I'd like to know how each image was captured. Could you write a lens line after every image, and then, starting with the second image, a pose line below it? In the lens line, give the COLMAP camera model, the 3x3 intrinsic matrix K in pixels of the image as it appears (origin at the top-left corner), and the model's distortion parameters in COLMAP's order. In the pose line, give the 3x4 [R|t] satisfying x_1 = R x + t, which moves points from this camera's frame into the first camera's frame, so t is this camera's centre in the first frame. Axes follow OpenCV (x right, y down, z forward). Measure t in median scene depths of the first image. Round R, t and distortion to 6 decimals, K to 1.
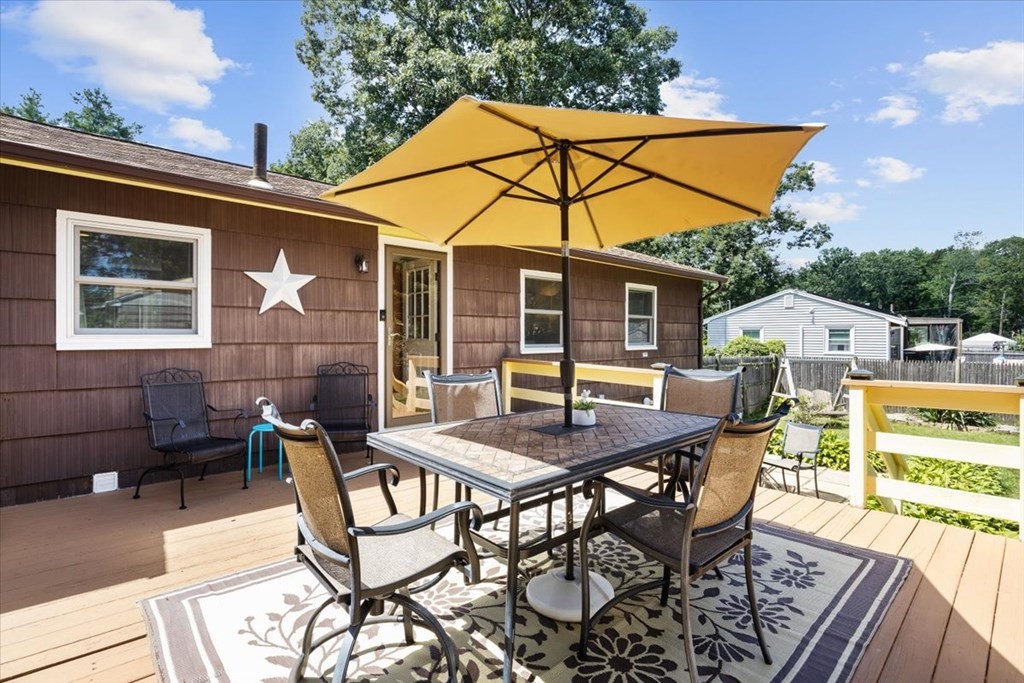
lens RADIAL K [[497.7, 0, 512.7], [0, 497.7, 331.3], [0, 0, 1]] dist [-0.008041, -0.000716]
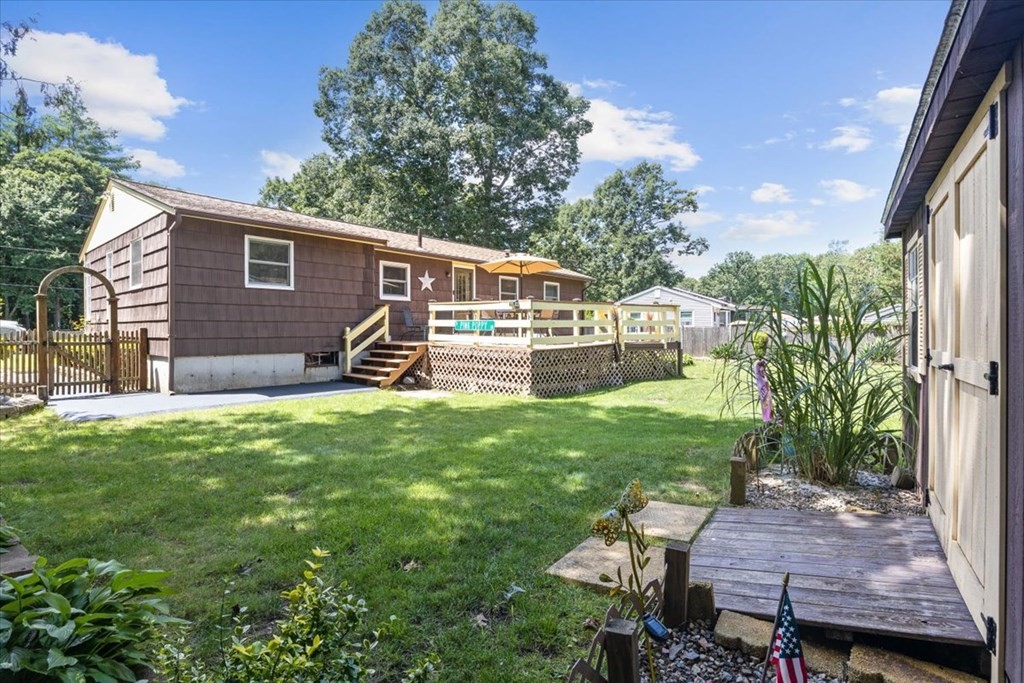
lens RADIAL K [[497.7, 0, 512.7], [0, 497.7, 331.3], [0, 0, 1]] dist [-0.008041, -0.000716]
pose [[0.992922, -0.003101, 0.118725, -0.051420], [0.002259, 0.999971, 0.007223, 0.032436], [-0.118744, -0.006903, 0.992901, -0.353765]]
